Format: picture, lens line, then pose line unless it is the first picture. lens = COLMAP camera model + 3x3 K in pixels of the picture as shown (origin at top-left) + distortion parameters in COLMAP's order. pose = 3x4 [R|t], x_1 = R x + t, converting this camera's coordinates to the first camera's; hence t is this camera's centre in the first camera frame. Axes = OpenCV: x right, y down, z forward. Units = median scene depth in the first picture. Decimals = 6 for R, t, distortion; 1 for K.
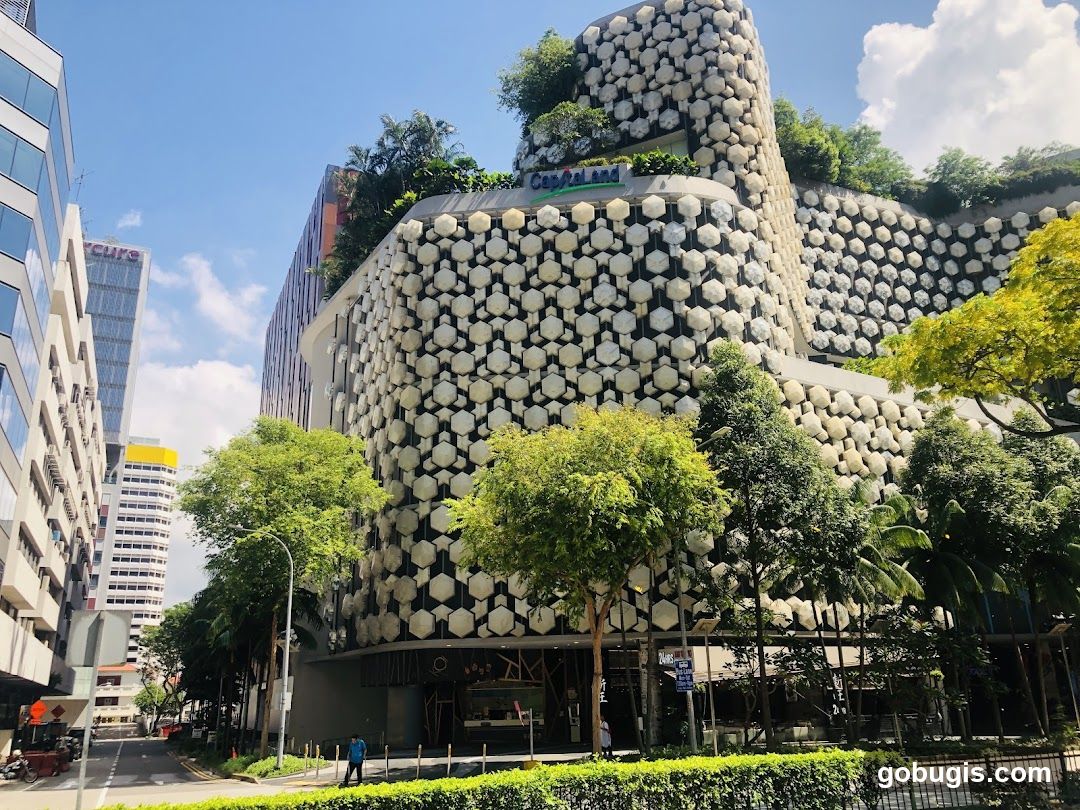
lens RADIAL K [[856.0, 0, 533.5], [0, 856.0, 405.4], [0, 0, 1]] dist [0.084128, -0.199193]
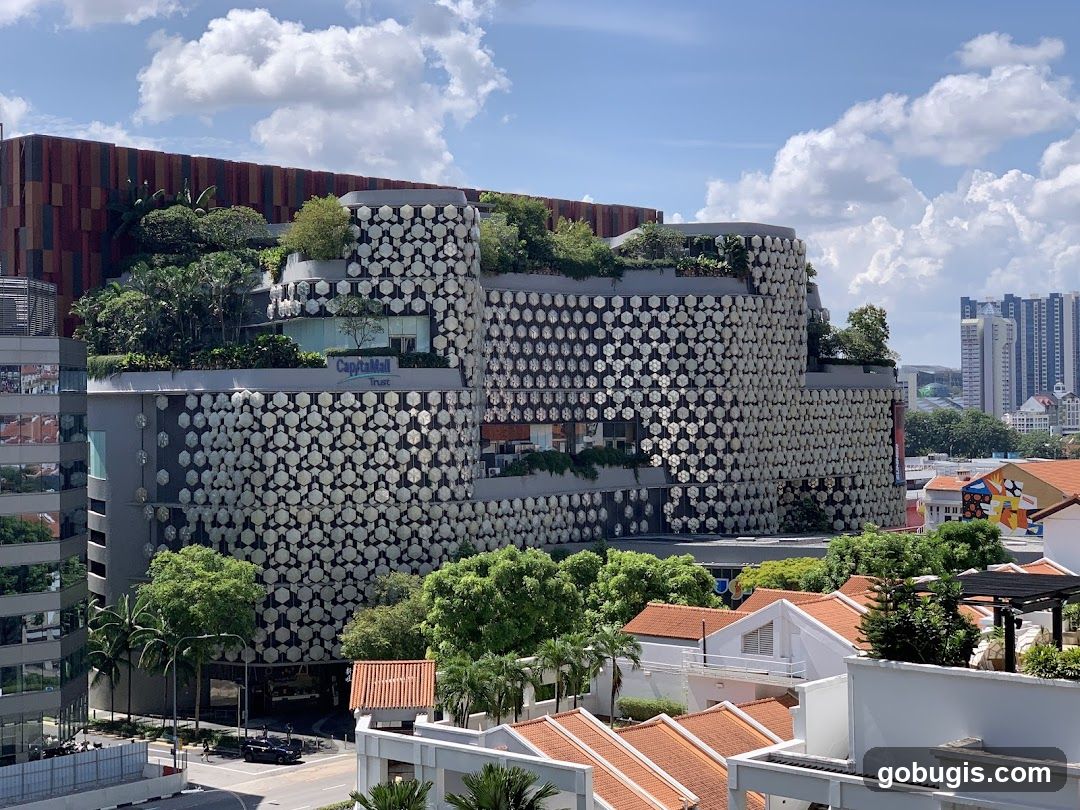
lens RADIAL K [[1691.2, 0, 540.0], [0, 1691.2, 405.0], [0, 0, 1]] dist [0.023046, 0.012780]
pose [[0.907160, 0.013347, 0.420574, -0.994704], [-0.141456, 0.951000, 0.274934, -1.146492], [-0.396297, -0.308902, 0.864597, -1.862781]]
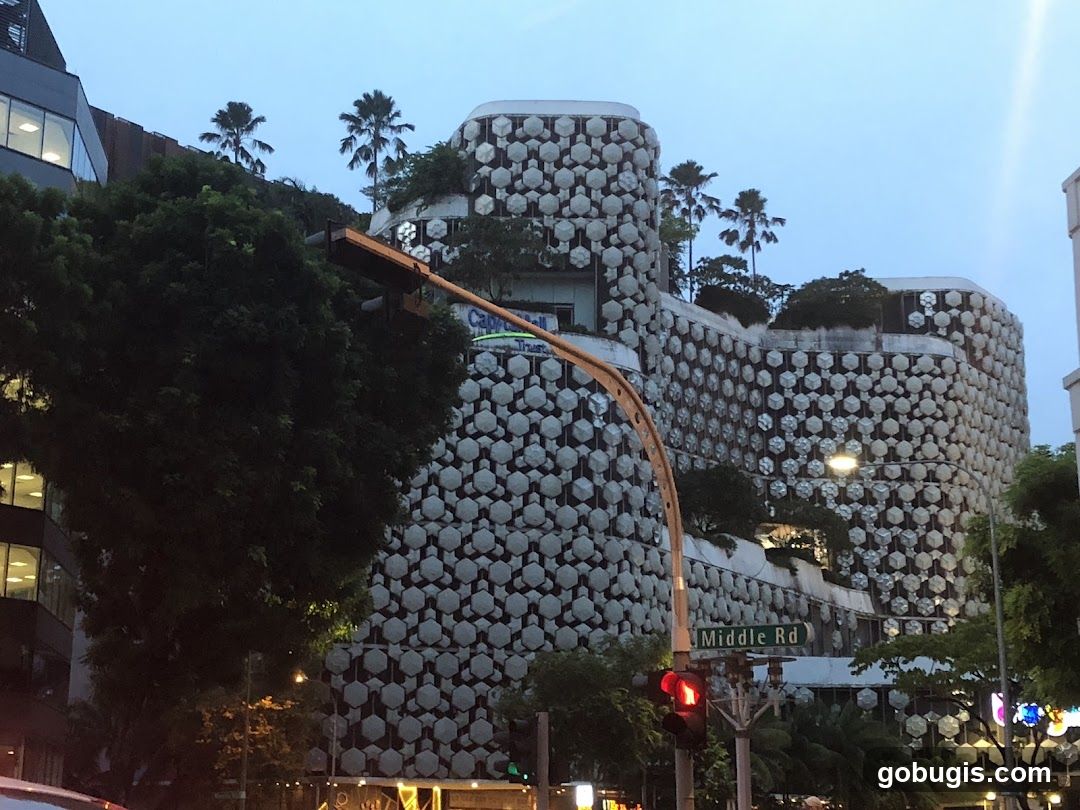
lens RADIAL K [[1742.4, 0, 540.0], [0, 1742.4, 405.0], [0, 0, 1]] dist [0.168937, -0.087121]
pose [[0.877948, 0.144072, 0.456563, -0.881535], [-0.174638, 0.984310, 0.025213, -0.242519], [-0.445767, -0.101869, 0.889334, -0.870471]]
